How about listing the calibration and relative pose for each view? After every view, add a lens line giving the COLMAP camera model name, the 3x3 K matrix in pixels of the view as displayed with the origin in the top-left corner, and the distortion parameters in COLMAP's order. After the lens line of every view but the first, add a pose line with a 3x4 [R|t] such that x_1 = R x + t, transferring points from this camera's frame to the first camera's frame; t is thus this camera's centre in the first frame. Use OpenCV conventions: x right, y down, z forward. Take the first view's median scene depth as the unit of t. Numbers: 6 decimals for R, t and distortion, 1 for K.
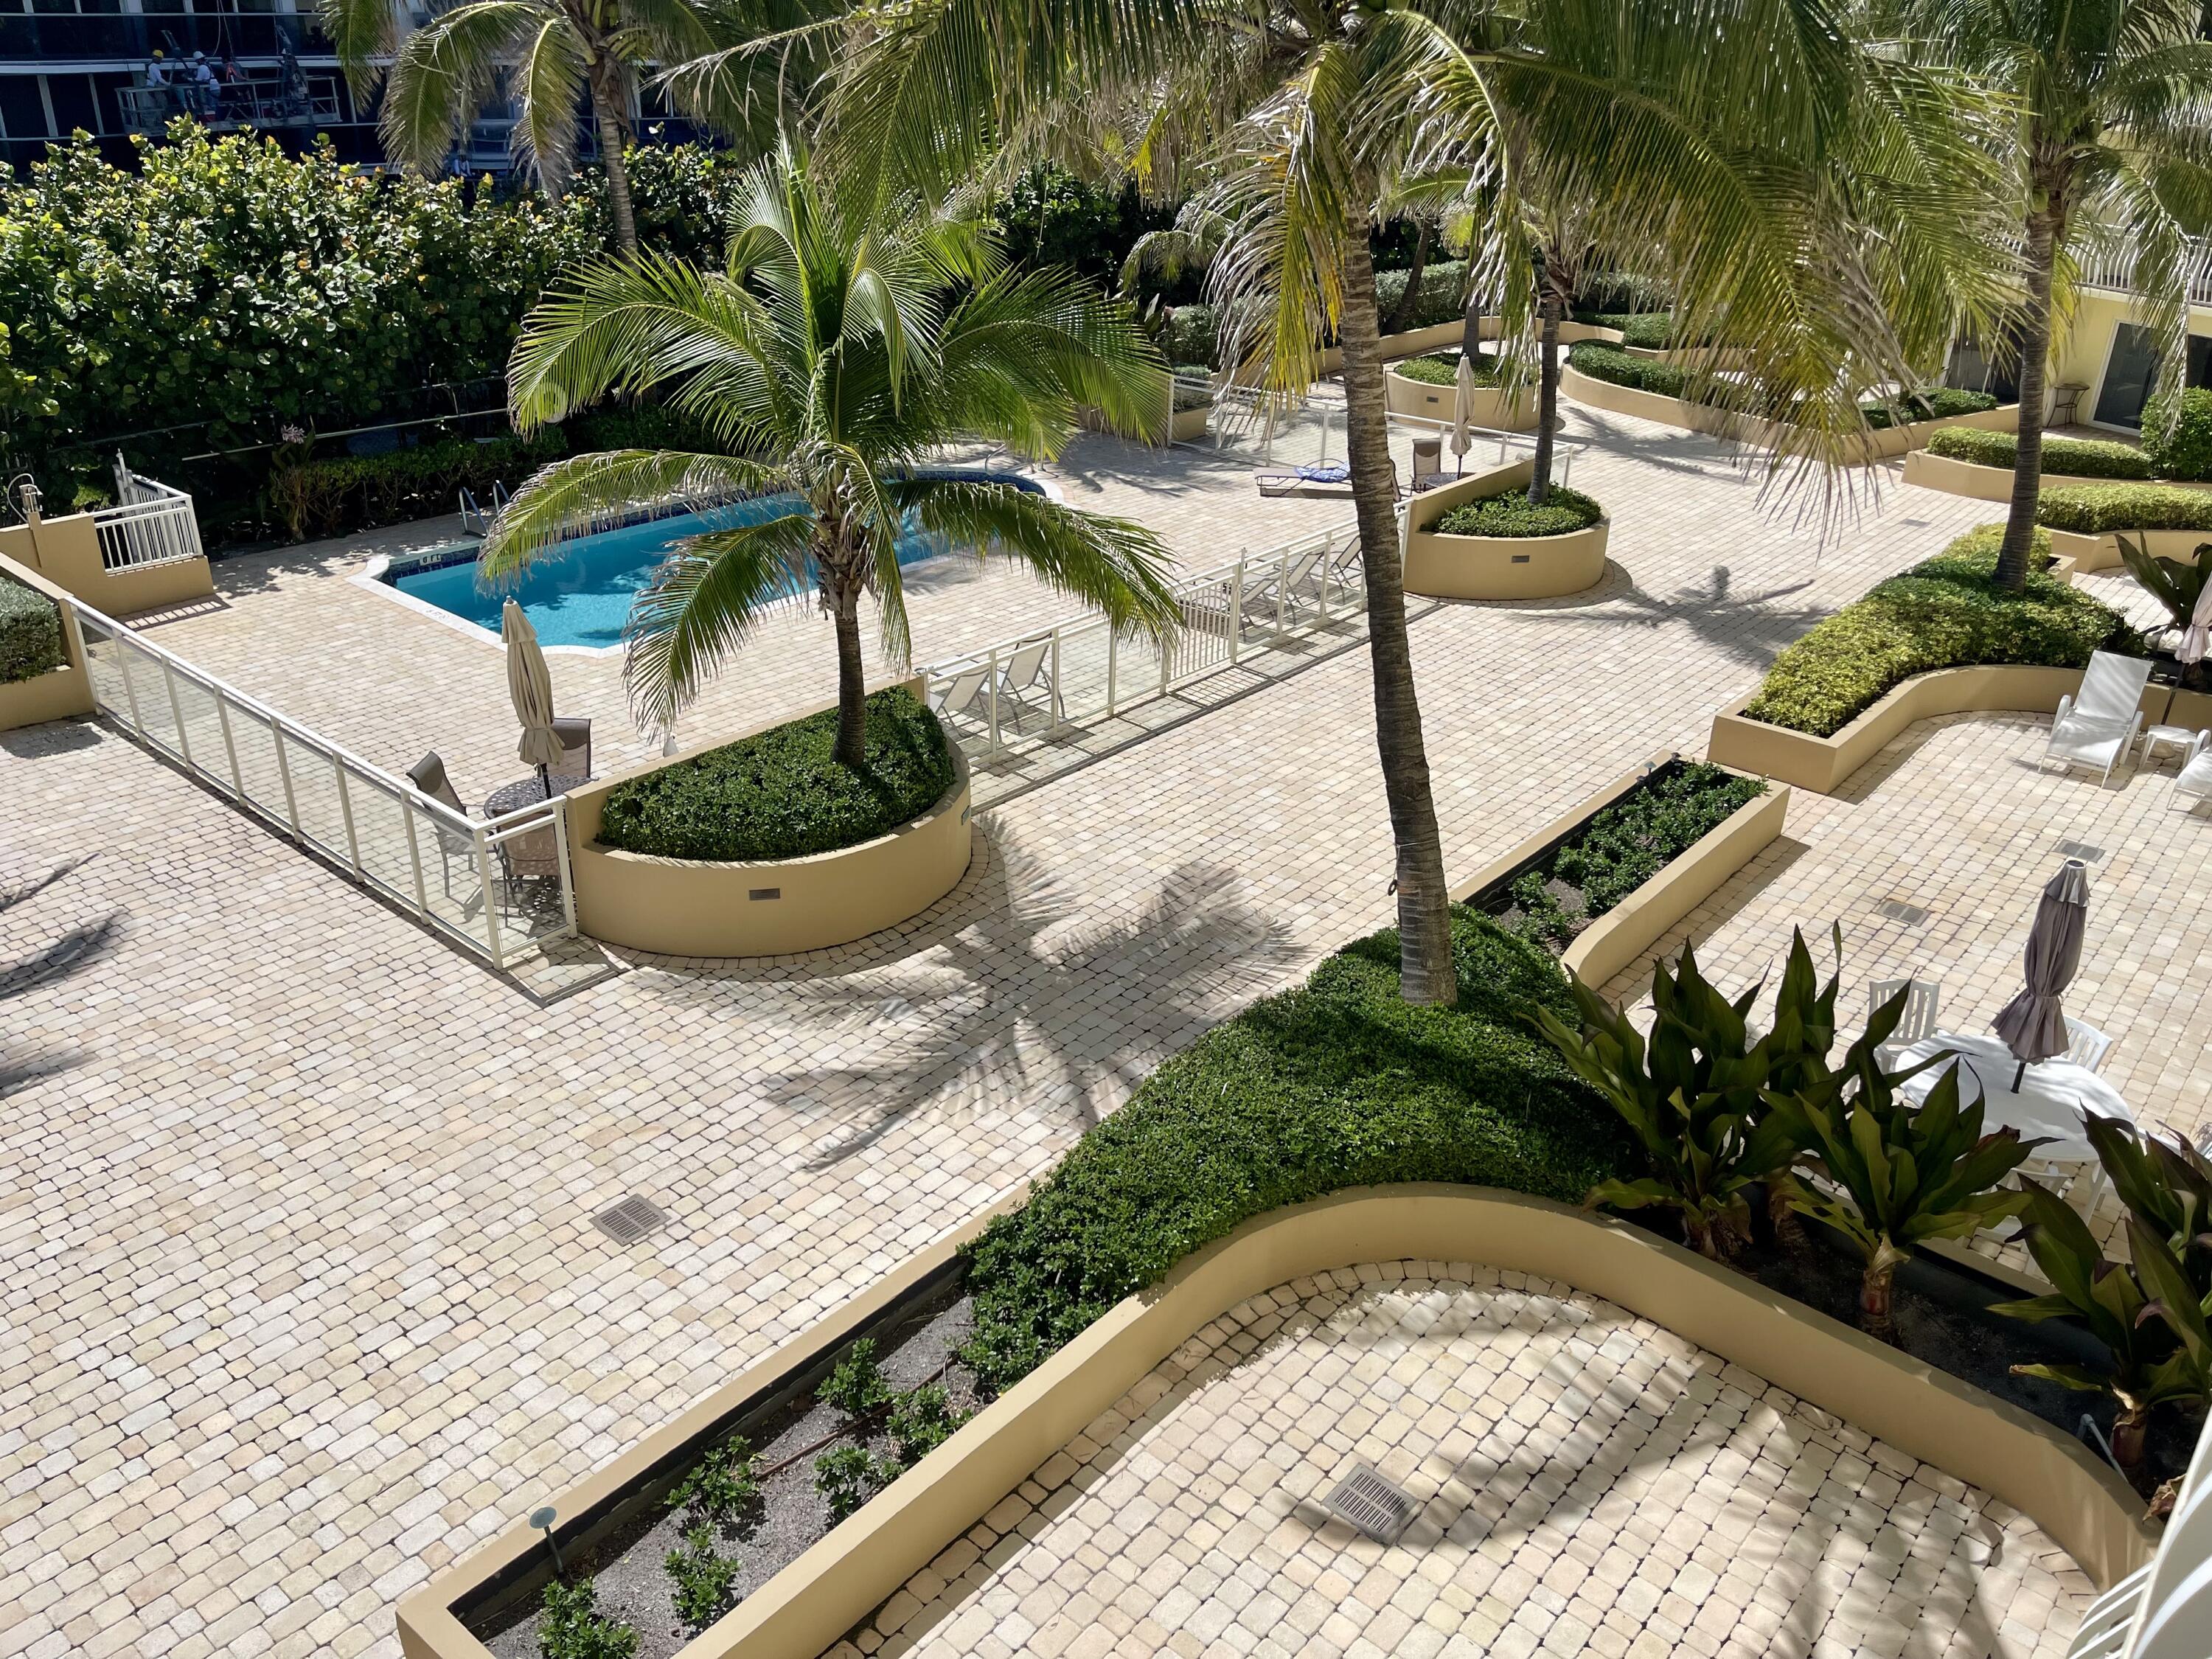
lens RADIAL K [[1690.5, 0, 1106.0], [0, 1690.5, 829.5], [0, 0, 1]] dist [0.075985, -0.082396]
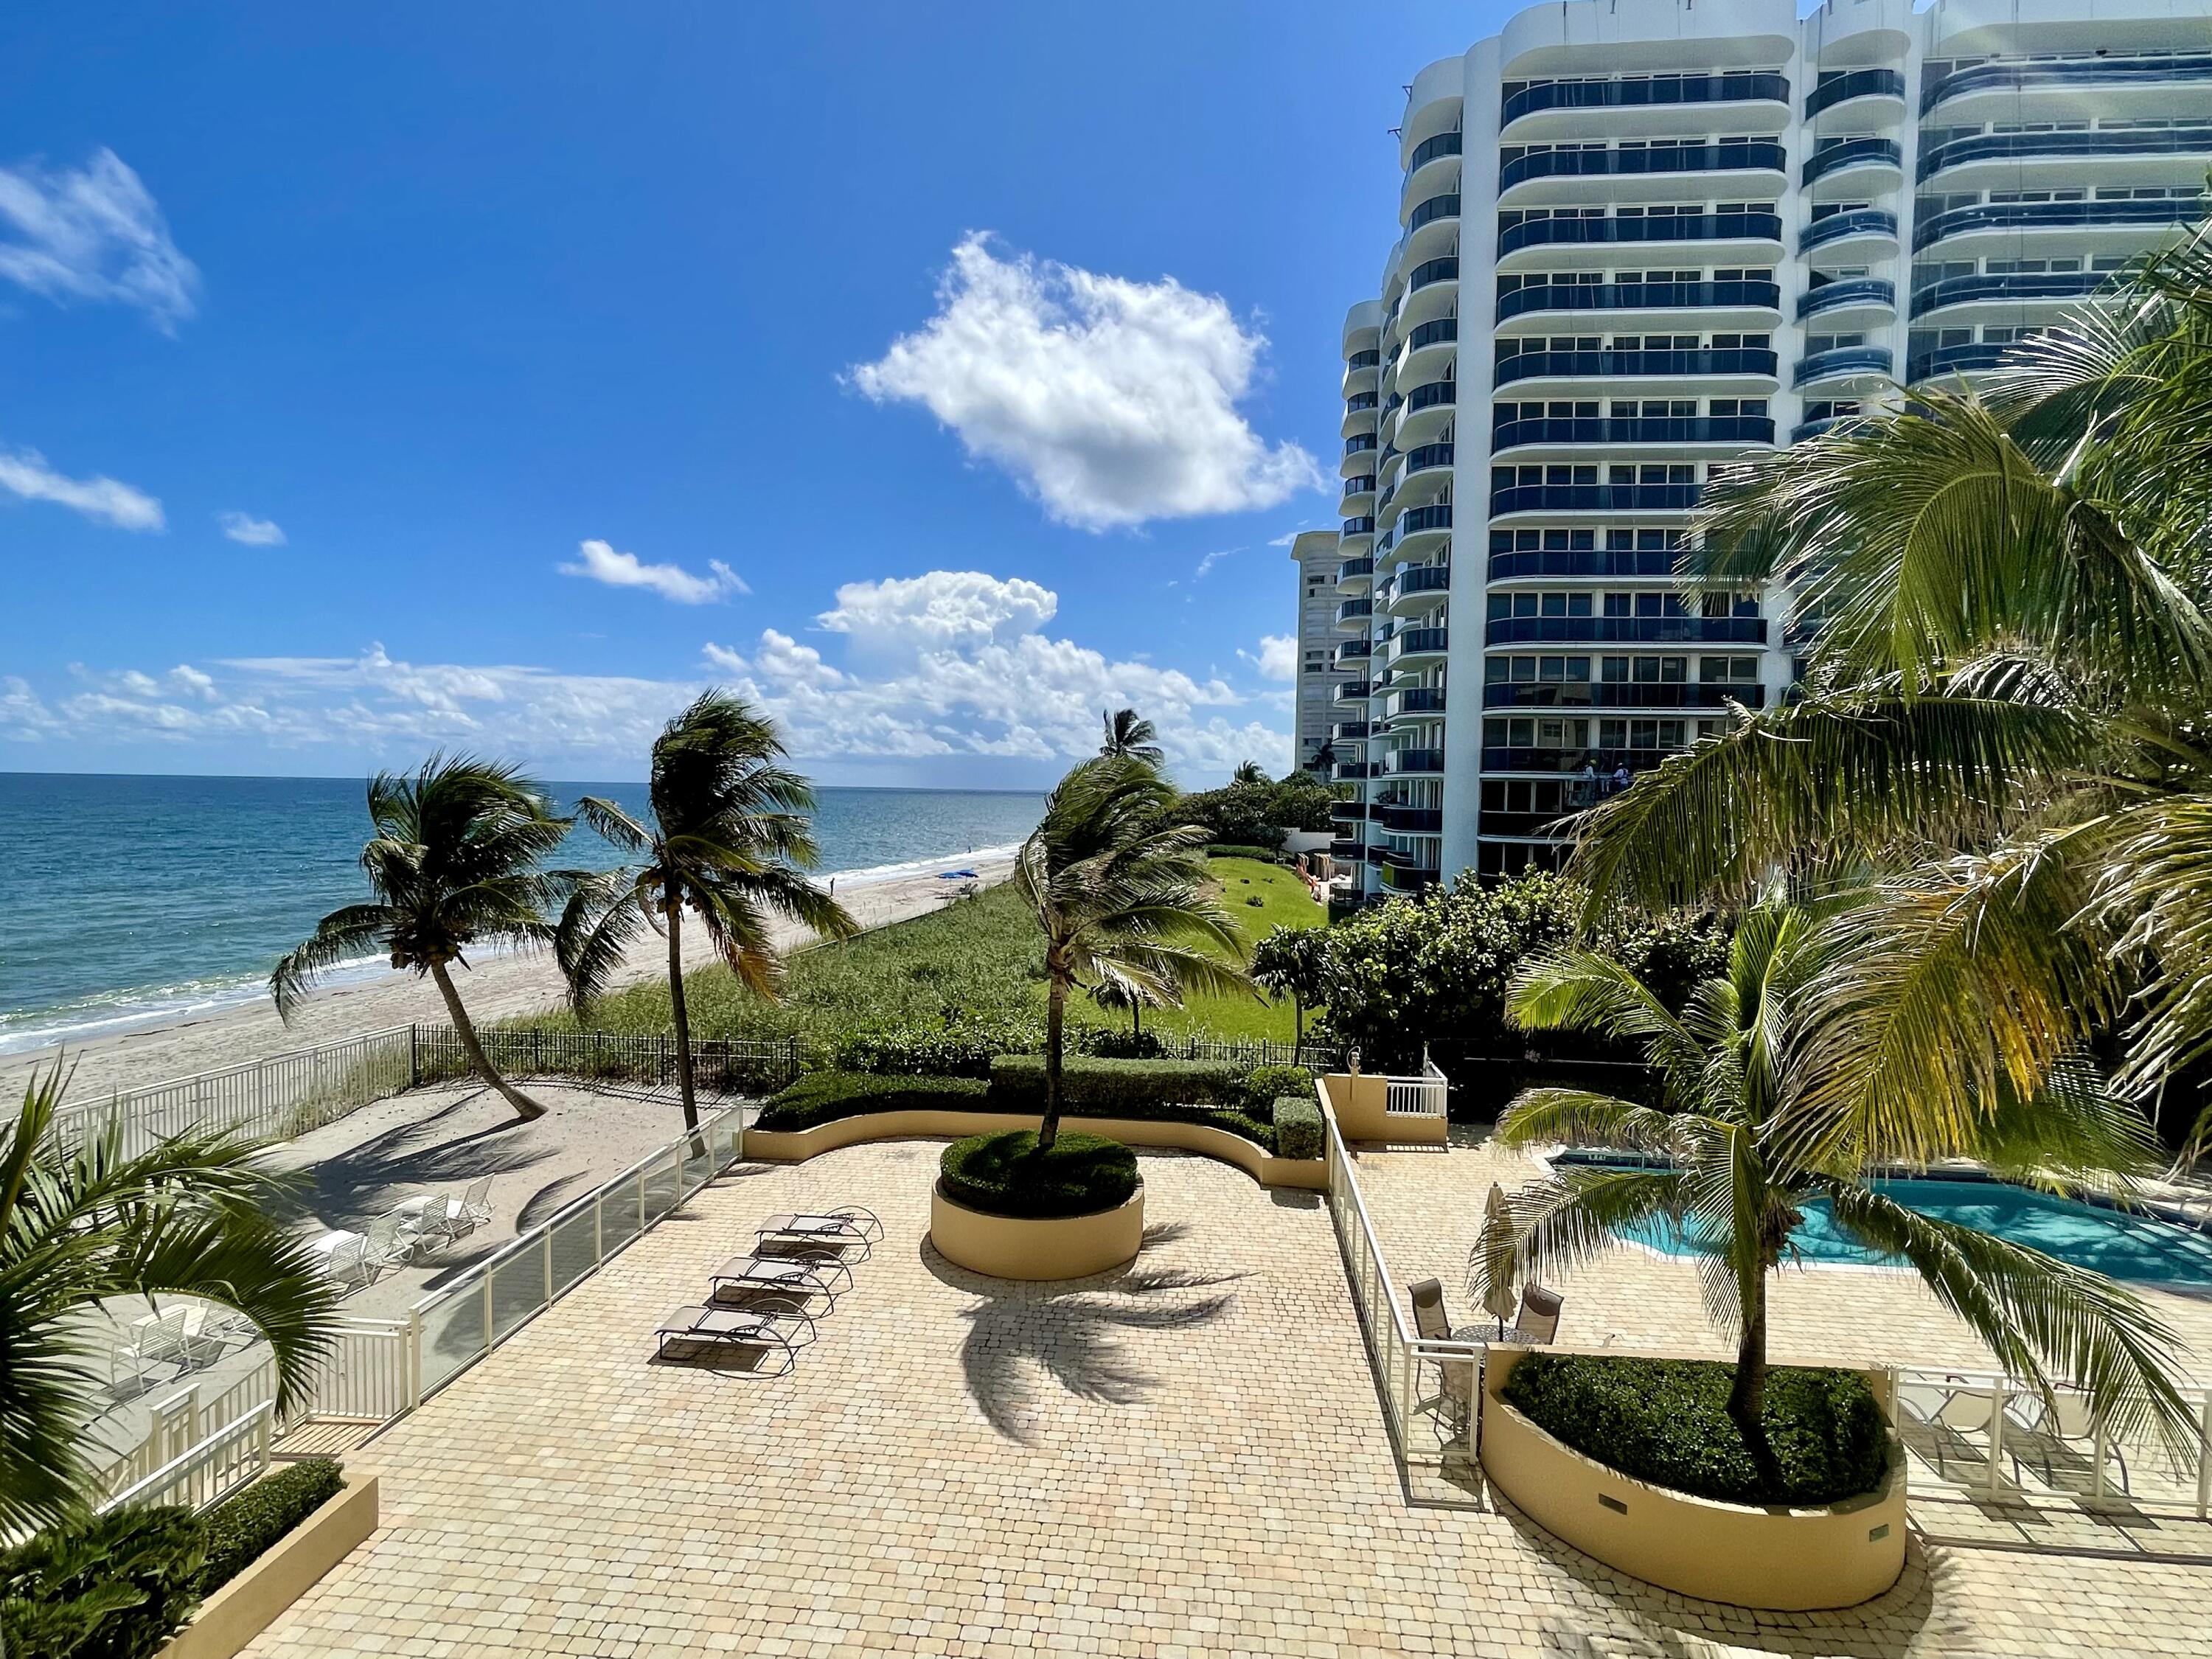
lens RADIAL K [[1110.7, 0, 1106.0], [0, 1110.7, 829.5], [0, 0, 1]] dist [0.000354, -0.000098]
pose [[0.572205, 0.012119, -0.820021, 0.158649], [-0.358091, 0.903231, -0.236524, -0.055639], [0.737802, 0.428983, 0.521174, 0.153474]]
